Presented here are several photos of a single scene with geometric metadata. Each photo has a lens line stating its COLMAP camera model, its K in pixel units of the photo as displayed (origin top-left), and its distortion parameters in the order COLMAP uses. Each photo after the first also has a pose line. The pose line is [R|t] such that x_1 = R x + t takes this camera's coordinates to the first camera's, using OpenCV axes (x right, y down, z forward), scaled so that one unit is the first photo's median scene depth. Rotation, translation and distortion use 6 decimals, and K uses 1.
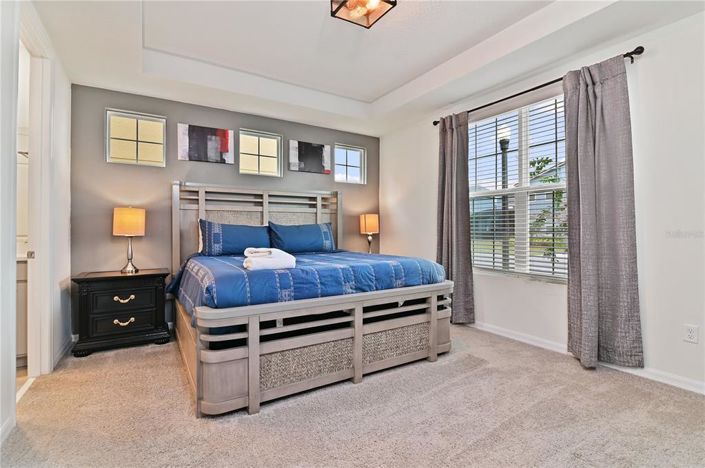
lens RADIAL K [[331.8, 0, 353.9], [0, 331.8, 229.8], [0, 0, 1]] dist [-0.024738, 0.002137]
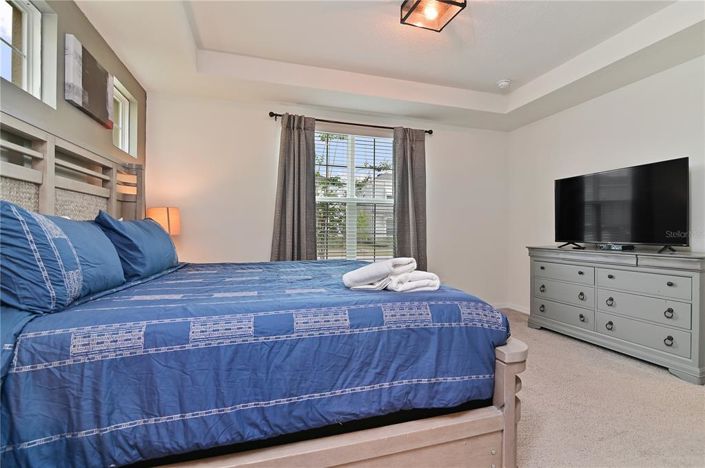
lens RADIAL K [[331.8, 0, 353.4], [0, 331.8, 232.8], [0, 0, 1]] dist [-0.024738, 0.002137]
pose [[0.255292, 0.000332, 0.966864, -0.640817], [-0.003005, 0.999995, 0.000450, 0.003485], [-0.966859, -0.003020, 0.255292, 0.608830]]
